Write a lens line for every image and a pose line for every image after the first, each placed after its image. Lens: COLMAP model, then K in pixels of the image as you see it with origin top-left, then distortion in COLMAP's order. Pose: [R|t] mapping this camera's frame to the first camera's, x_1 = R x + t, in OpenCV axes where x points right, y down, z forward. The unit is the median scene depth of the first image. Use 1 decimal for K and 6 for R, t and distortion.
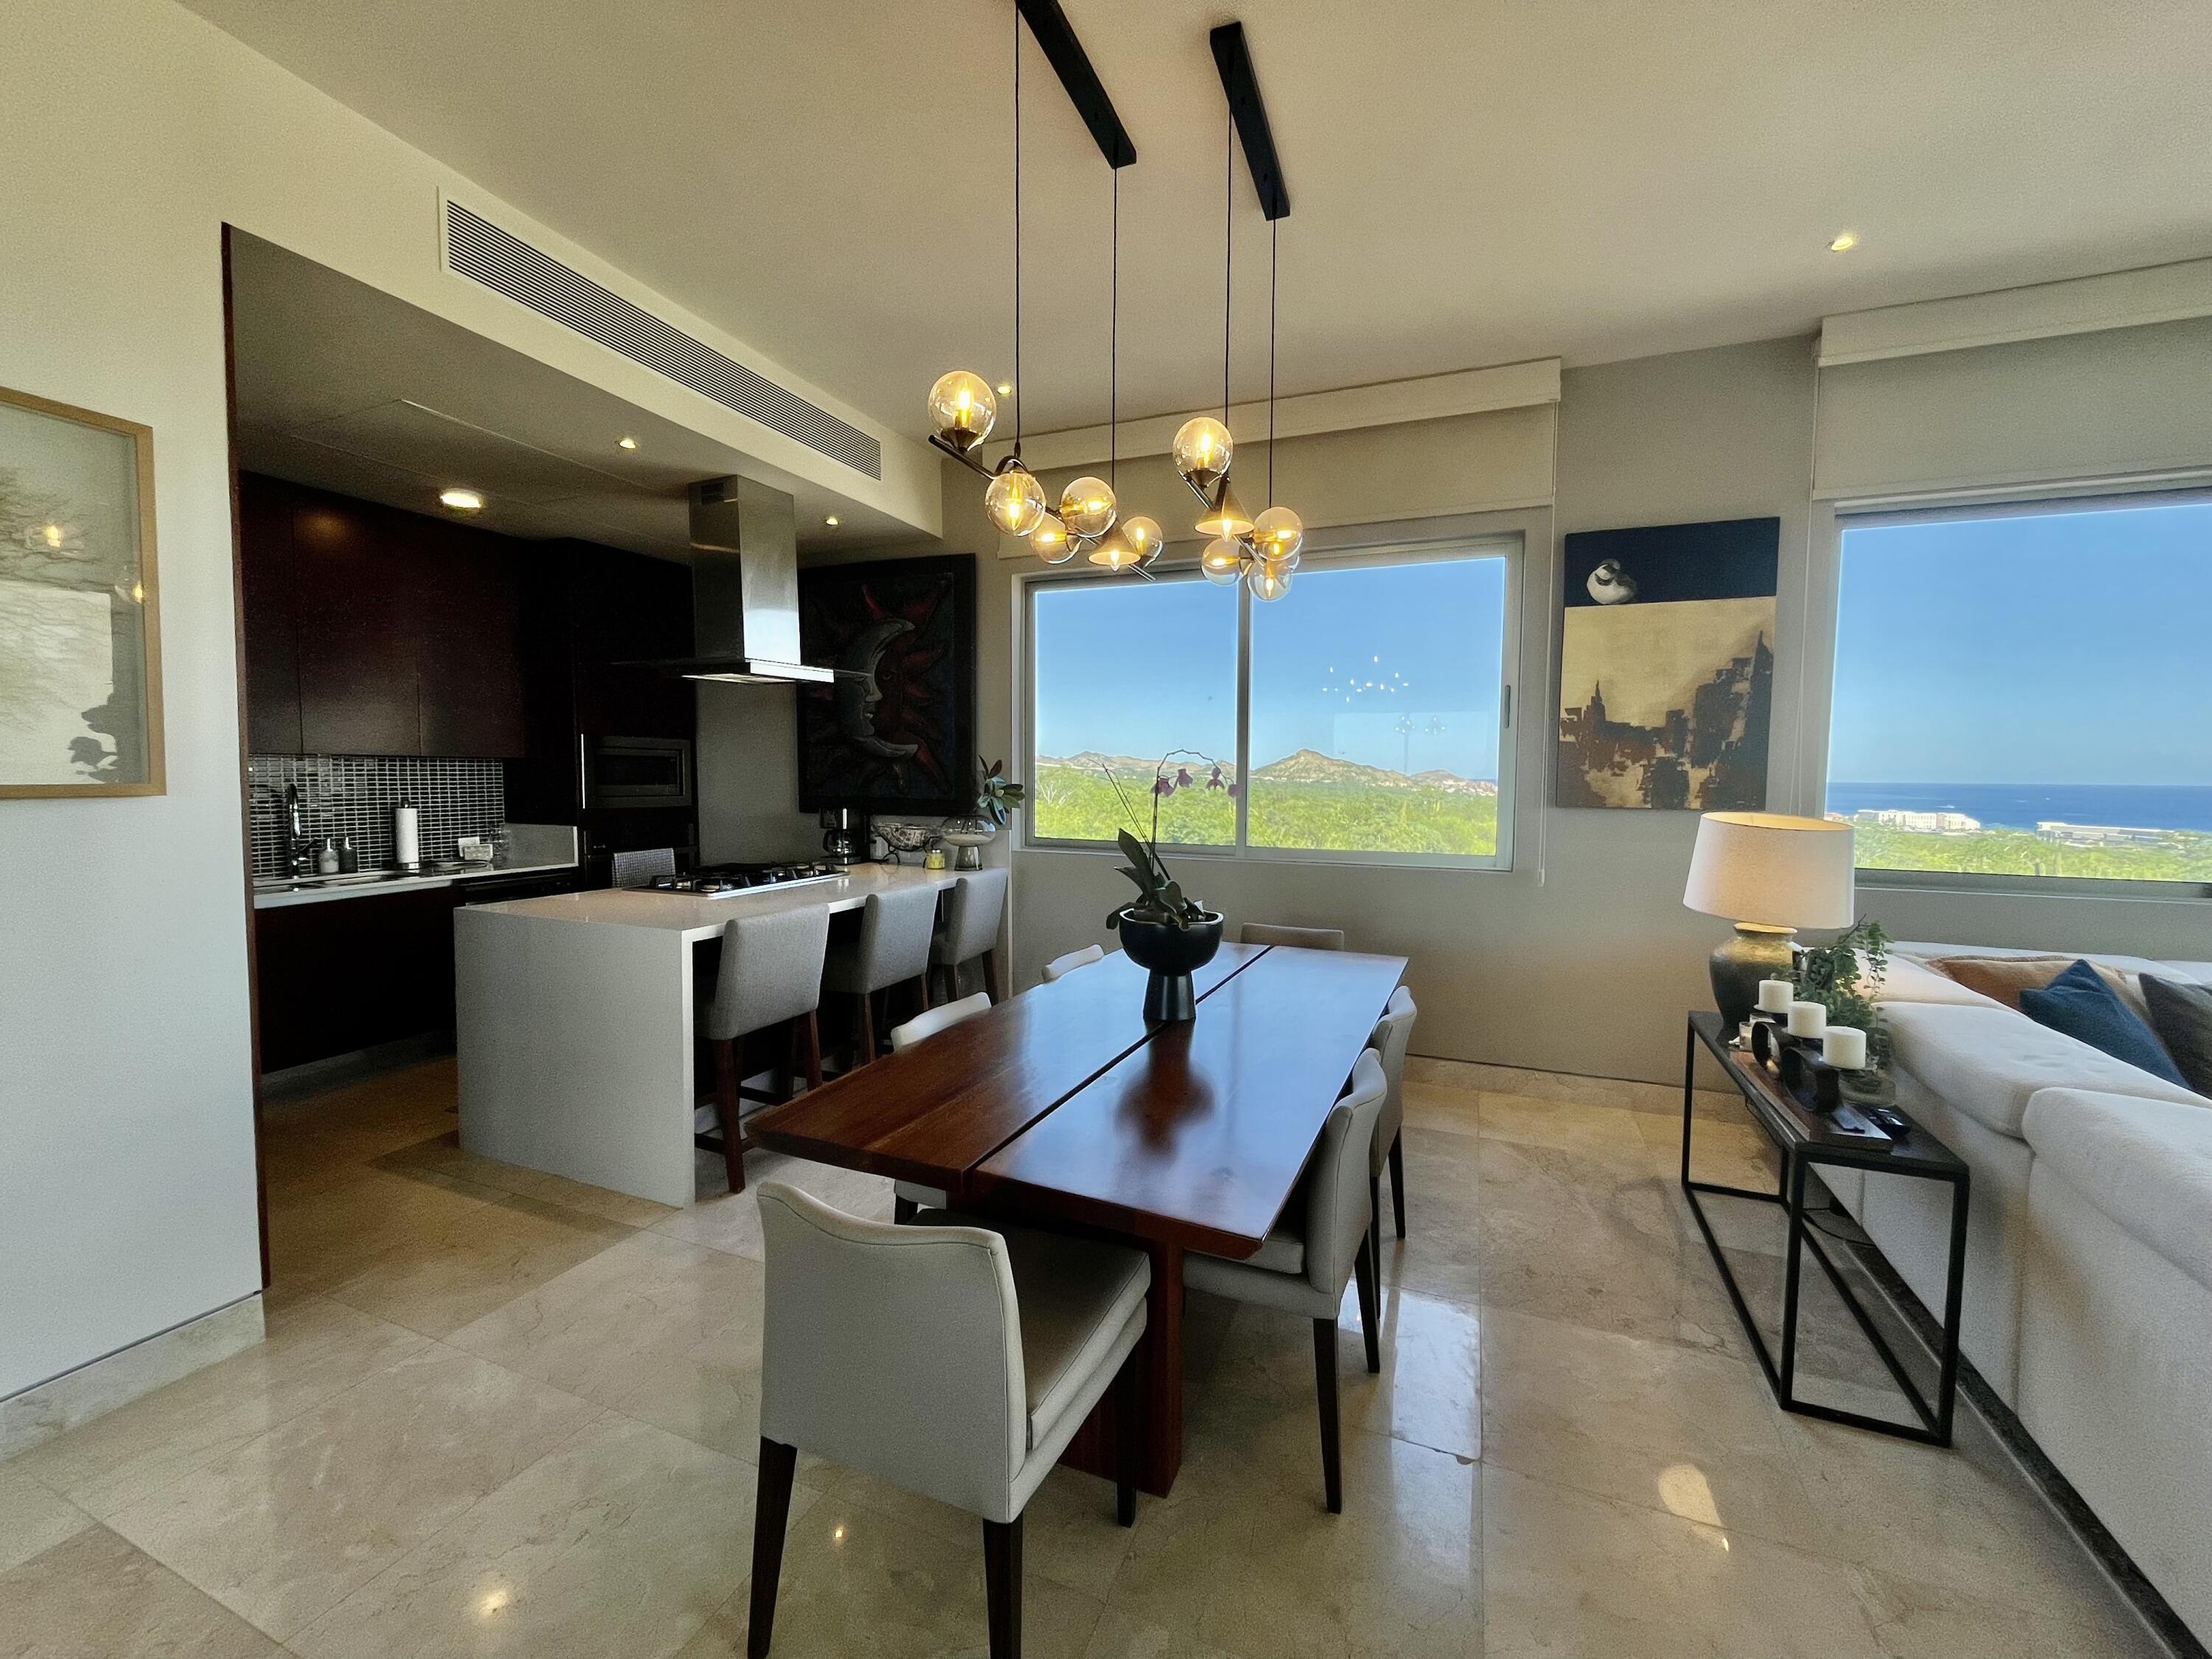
lens RADIAL K [[892.3, 0, 1117.1], [0, 892.3, 834.6], [0, 0, 1]] dist [-0.002375, 0.000357]
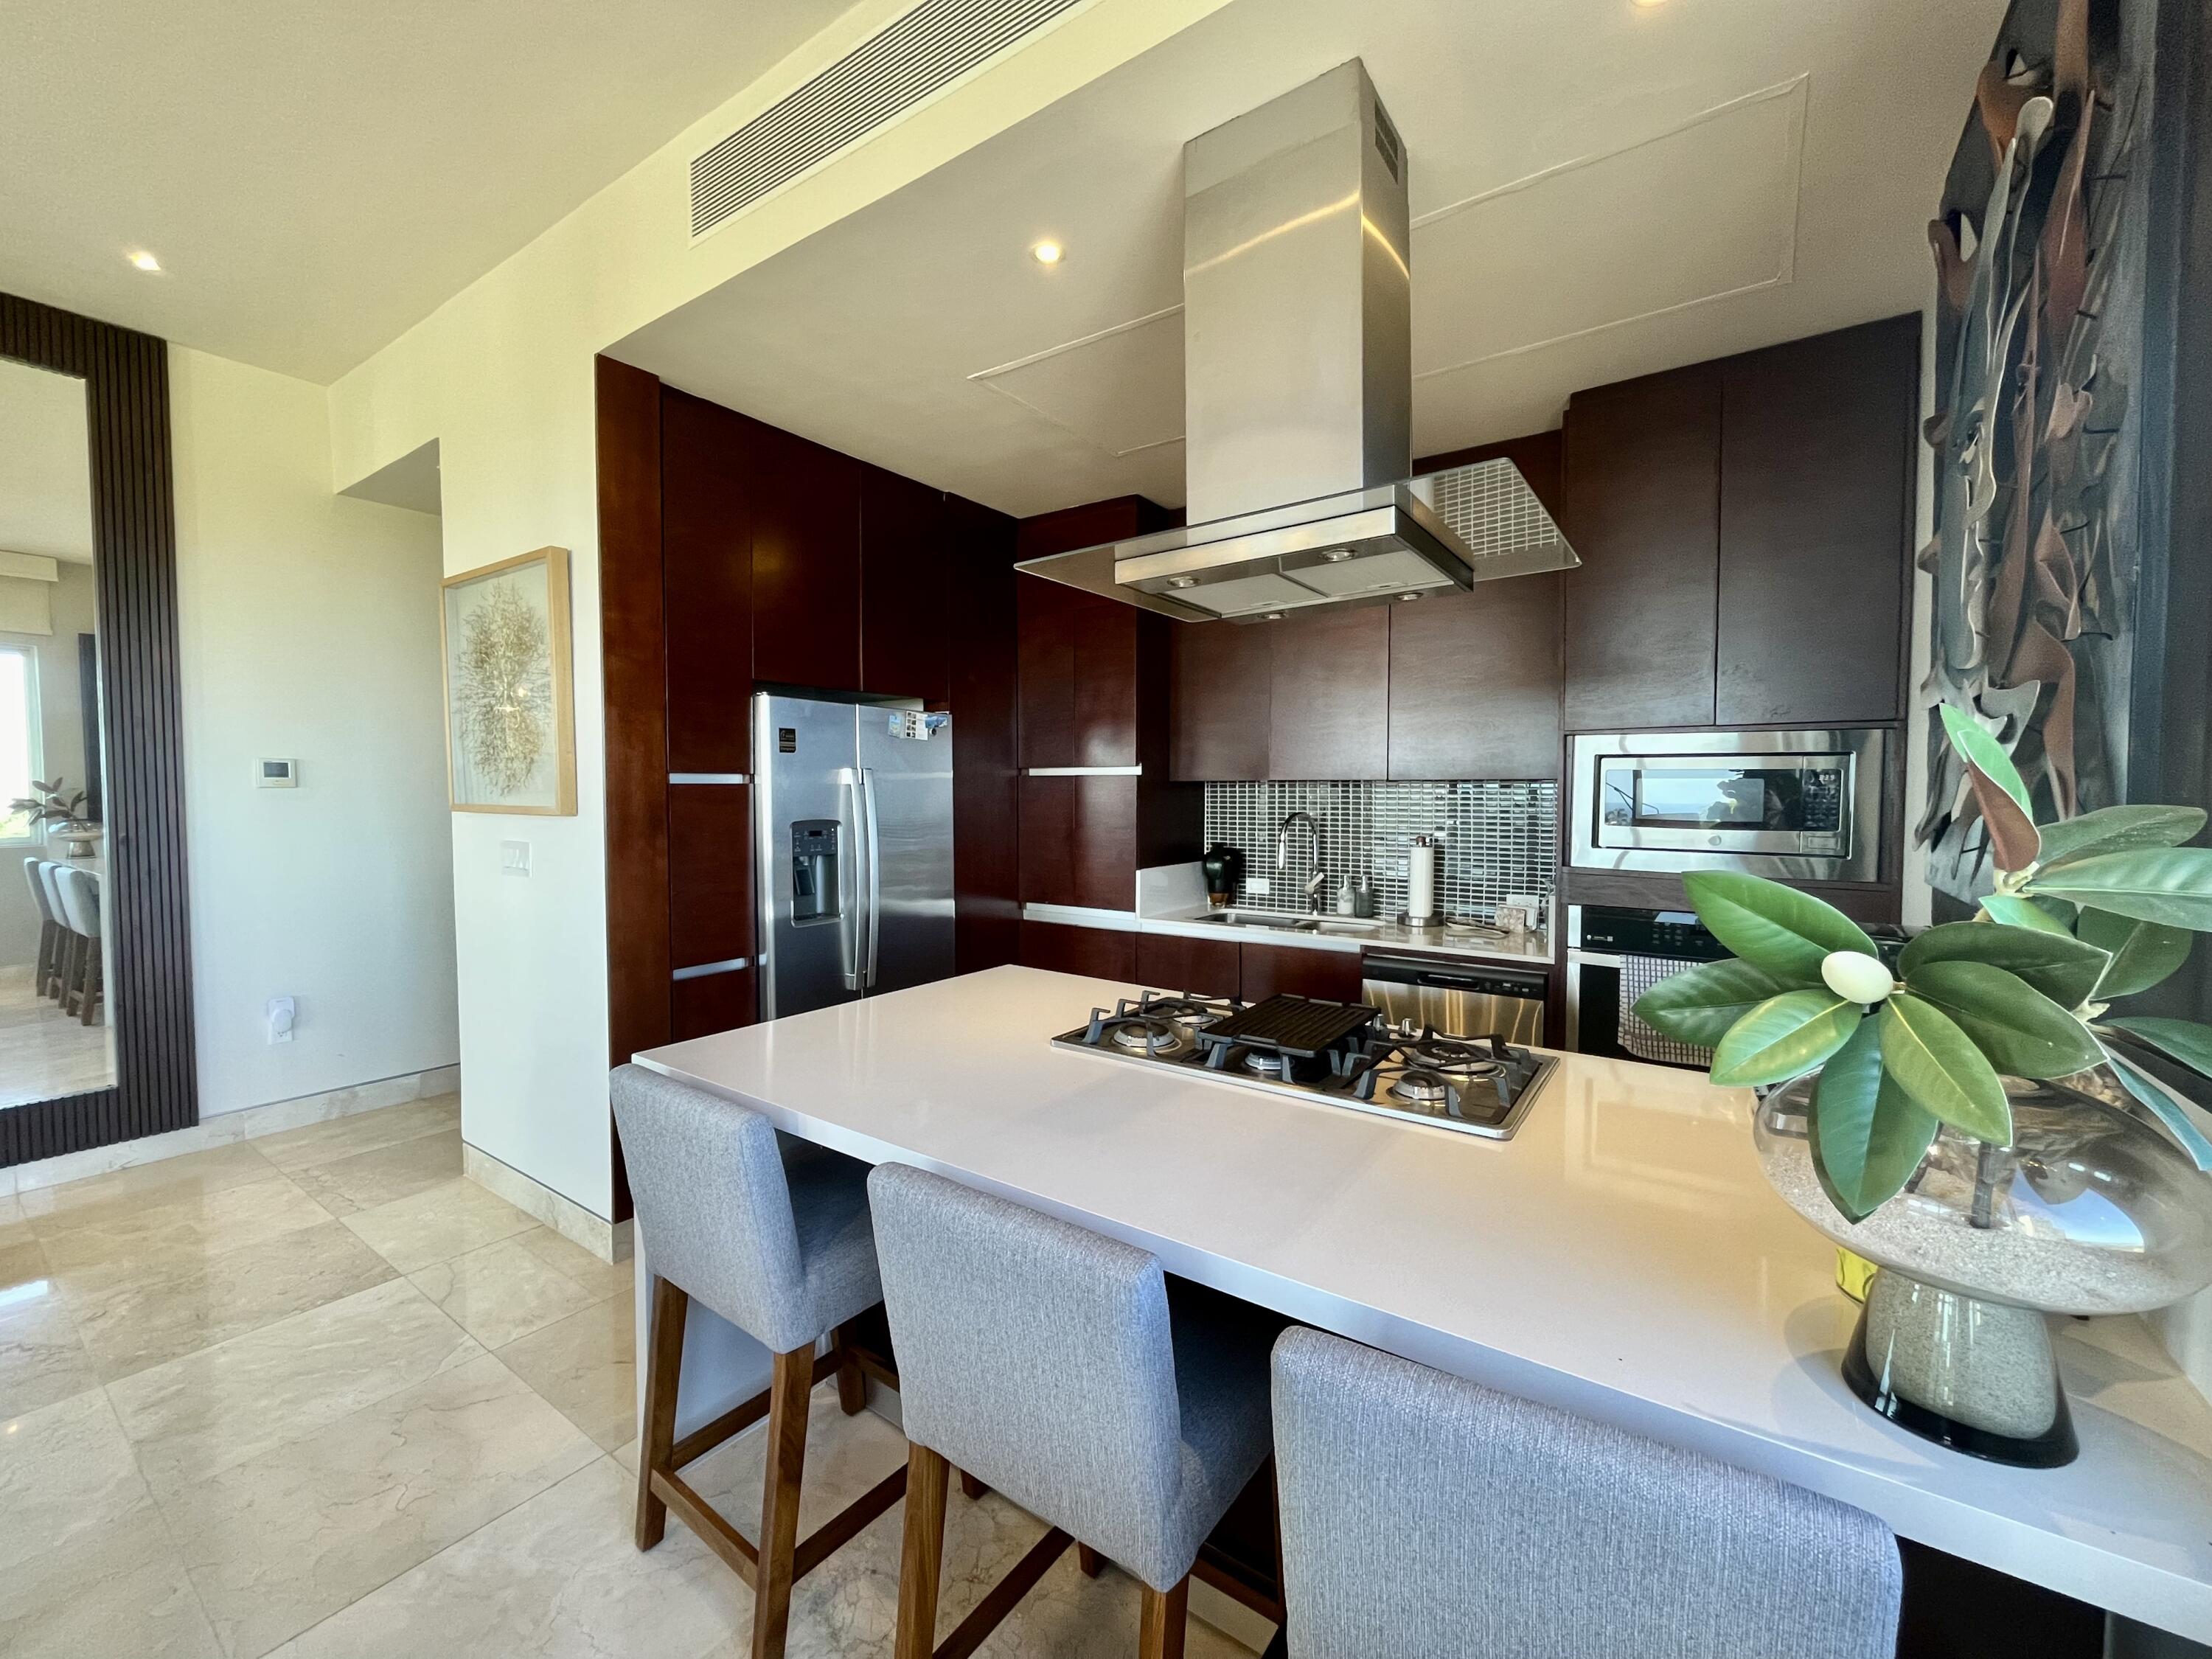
lens RADIAL K [[900.2, 0, 1108.0], [0, 900.2, 830.2], [0, 0, 1]] dist [-0.004120, -0.000382]
pose [[-0.236978, 0.037218, -0.970802, 0.028551], [-0.070789, 0.995948, 0.055462, -0.072494], [0.968933, 0.081866, -0.233383, 0.972679]]
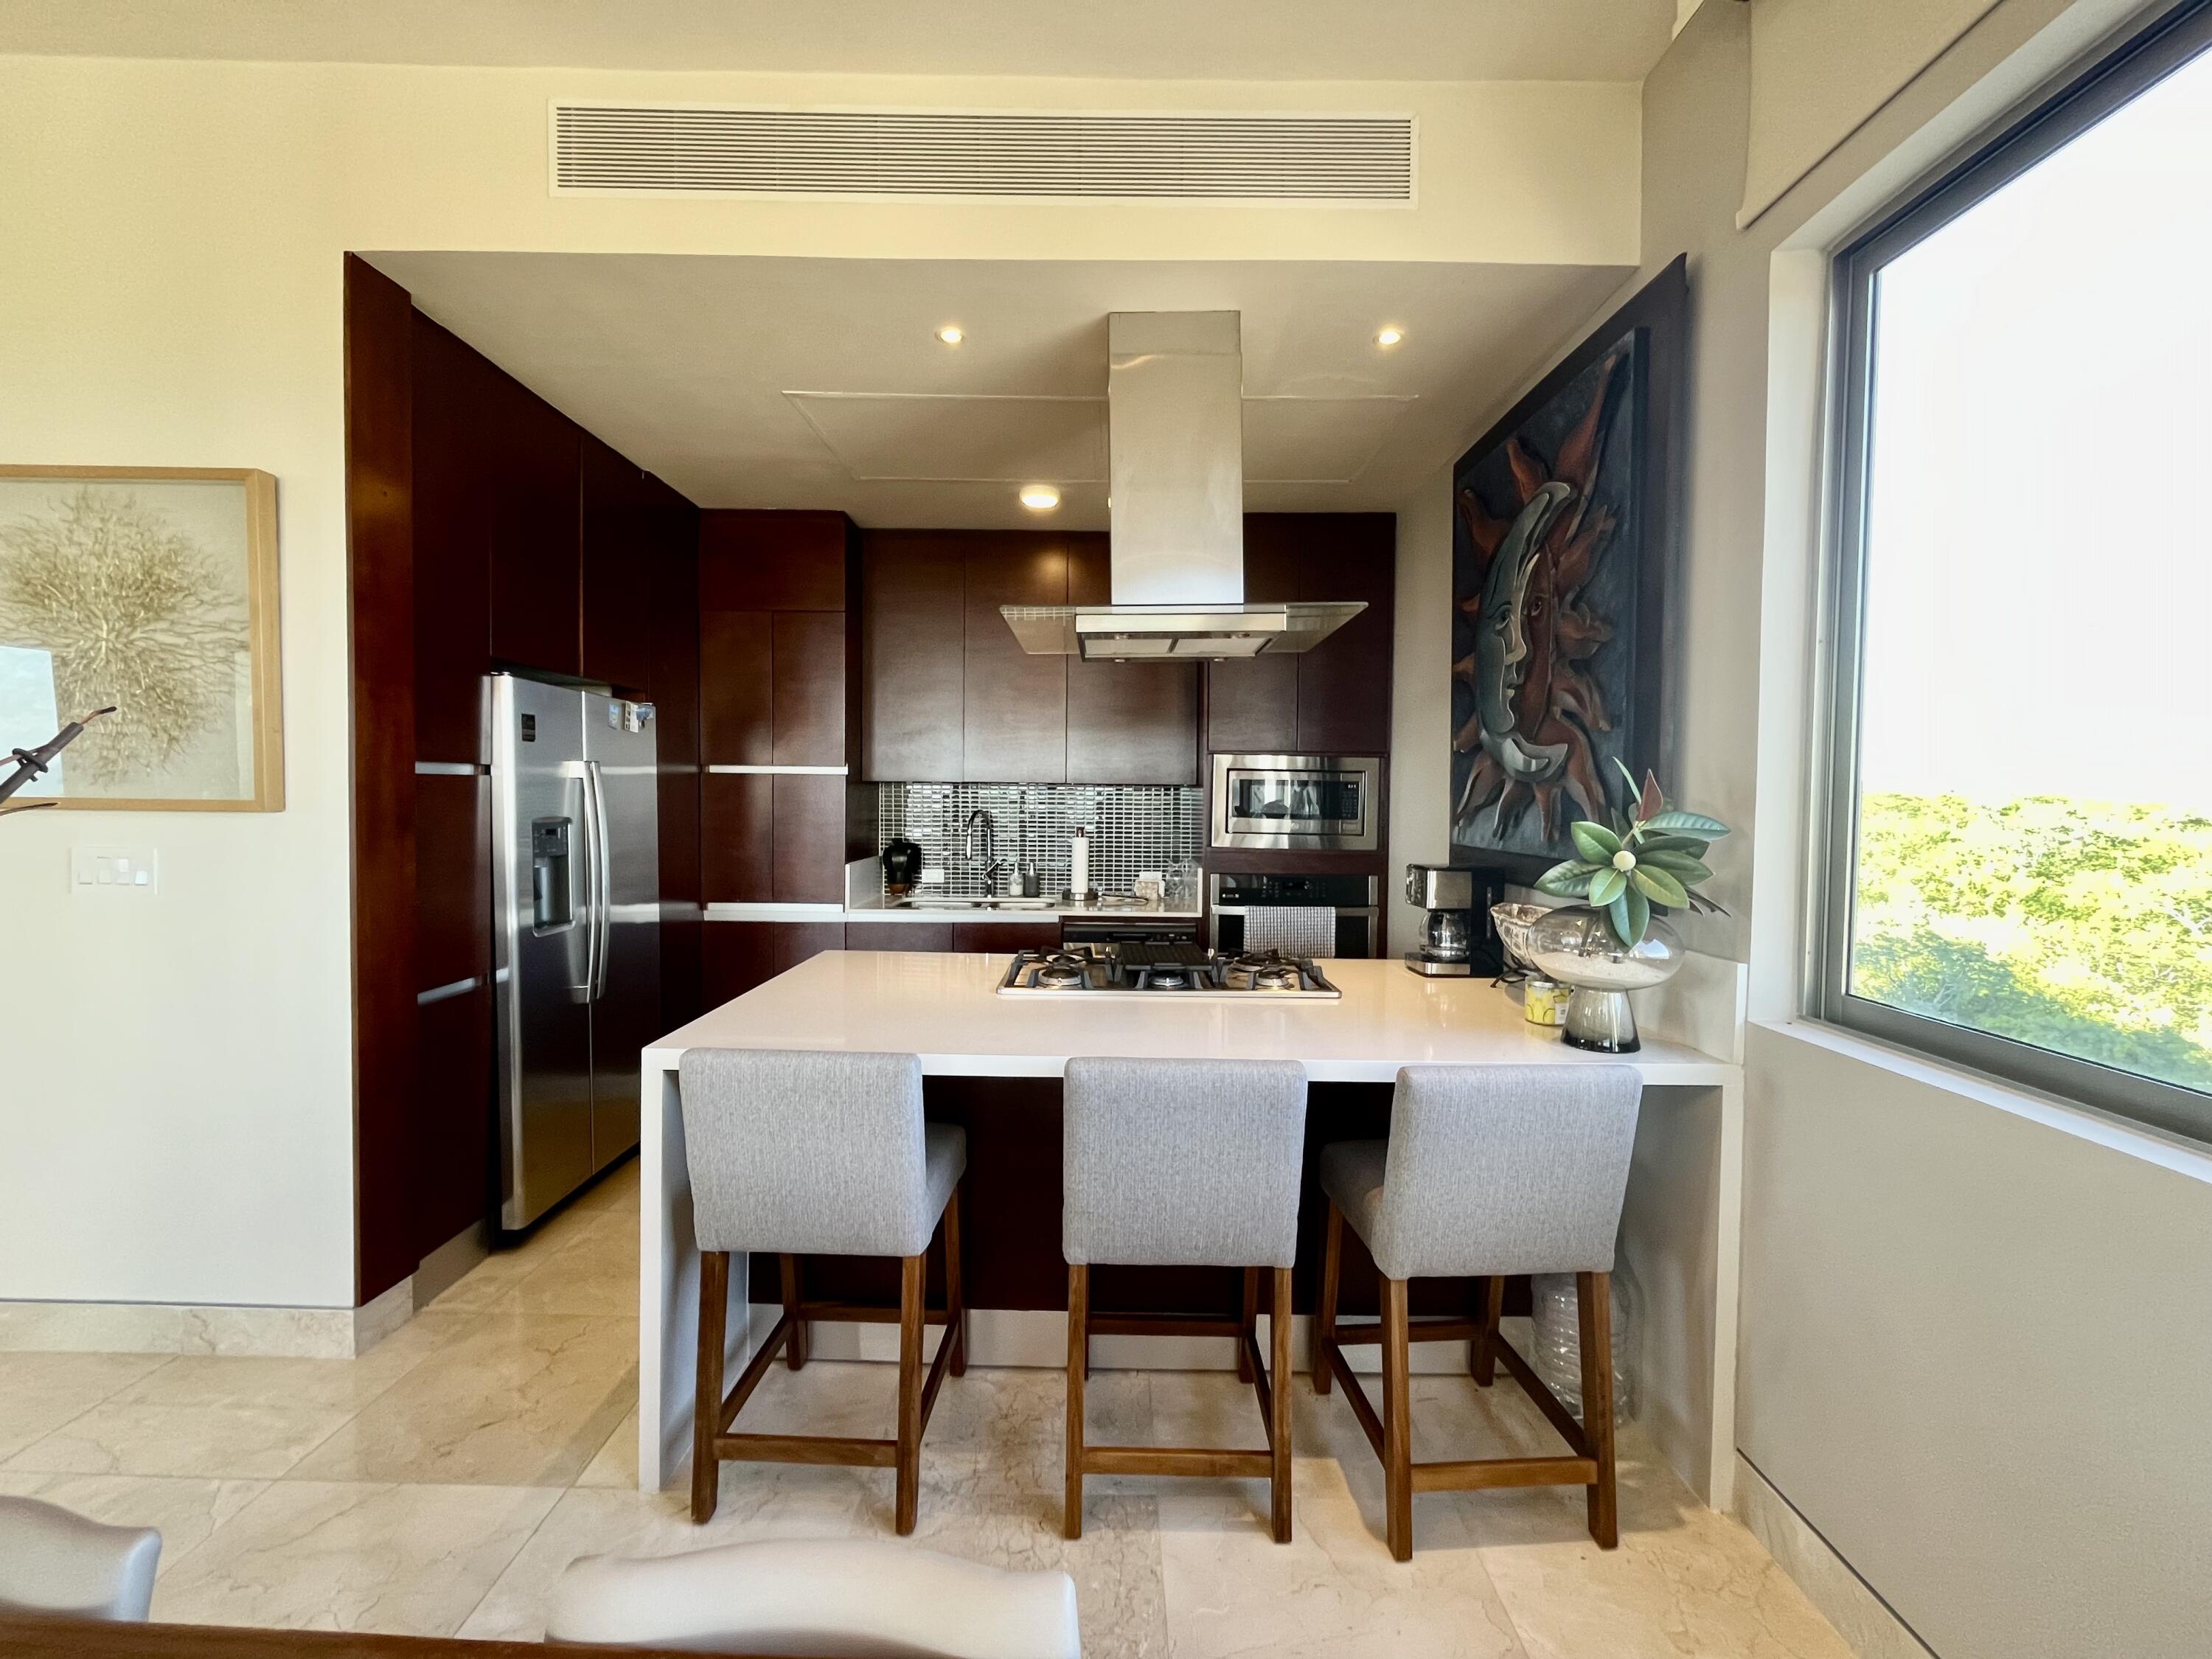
lens RADIAL K [[900.2, 0, 1110.0], [0, 900.2, 833.2], [0, 0, 1]] dist [-0.004120, -0.000382]
pose [[0.368469, 0.036213, -0.928934, 0.139148], [-0.074650, 0.997167, 0.009263, -0.048177], [0.926638, 0.065932, 0.370129, 0.705374]]
